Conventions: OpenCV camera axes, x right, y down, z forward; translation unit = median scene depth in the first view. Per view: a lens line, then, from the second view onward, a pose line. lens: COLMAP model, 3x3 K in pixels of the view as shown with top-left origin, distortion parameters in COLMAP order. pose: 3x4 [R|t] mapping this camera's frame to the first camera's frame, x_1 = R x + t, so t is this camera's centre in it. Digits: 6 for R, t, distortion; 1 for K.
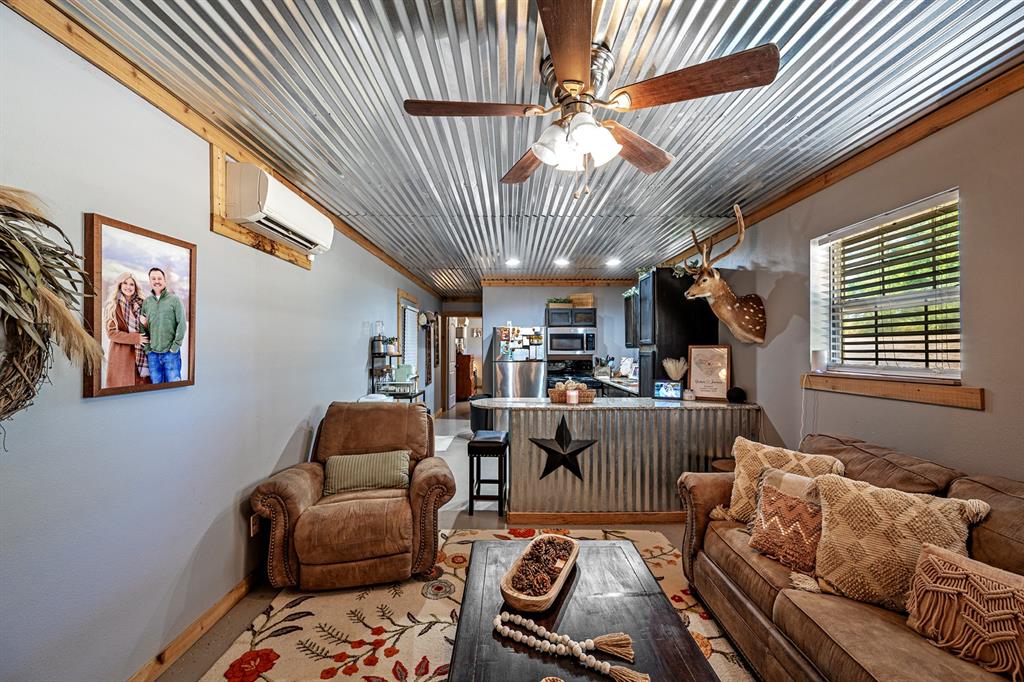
lens RADIAL K [[403.8, 0, 508.1], [0, 403.8, 345.3], [0, 0, 1]] dist [-0.001904, -0.000199]
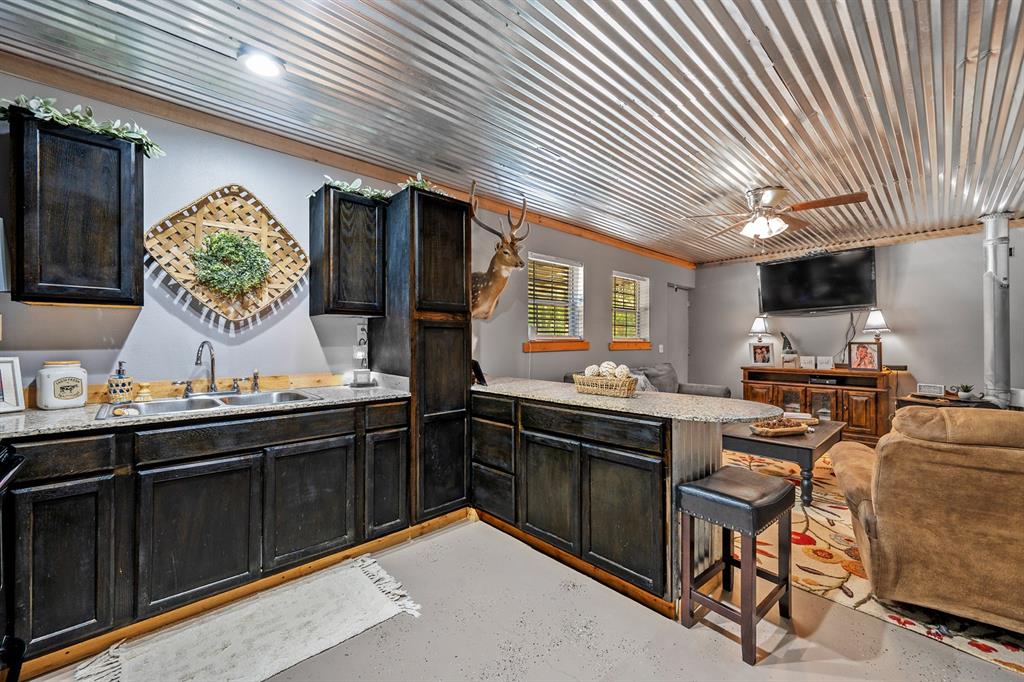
lens RADIAL K [[403.8, 0, 508.5], [0, 403.8, 341.7], [0, 0, 1]] dist [-0.001904, -0.000199]
pose [[-0.681738, -0.003250, 0.731589, -0.136687], [-0.006935, 0.999974, -0.002019, 0.034880], [-0.731563, -0.006450, -0.681743, 0.974250]]
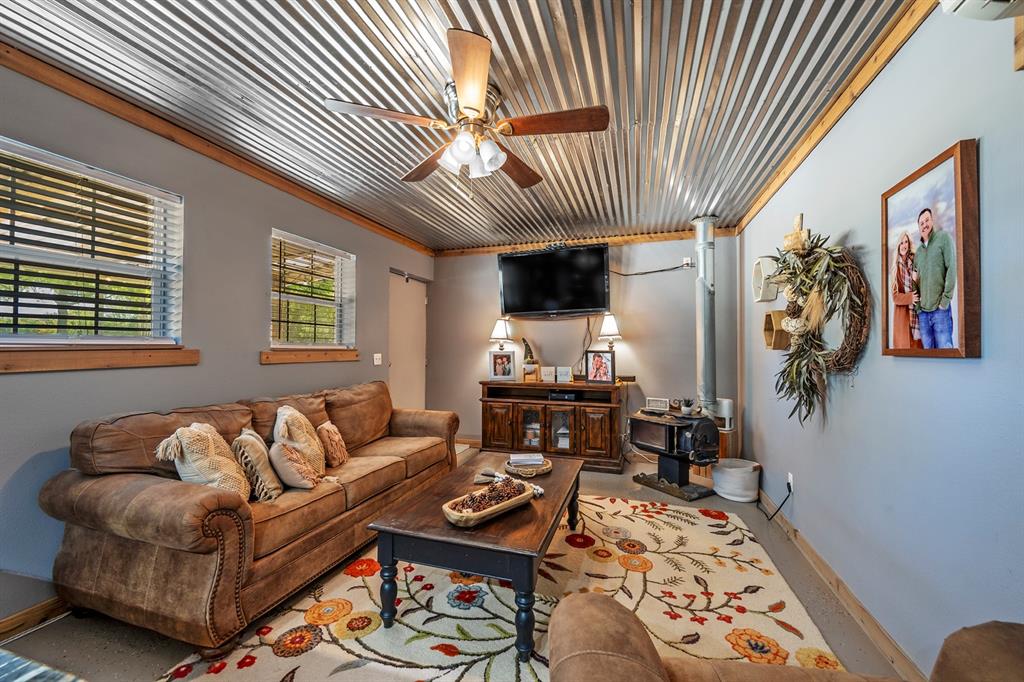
lens RADIAL K [[403.8, 0, 513.7], [0, 403.8, 340.2], [0, 0, 1]] dist [-0.001904, -0.000199]
pose [[-0.956532, 0.000220, 0.291628, -0.092364], [-0.008200, 0.999584, -0.027649, 0.032009], [-0.291513, -0.028839, -0.956132, 0.610477]]
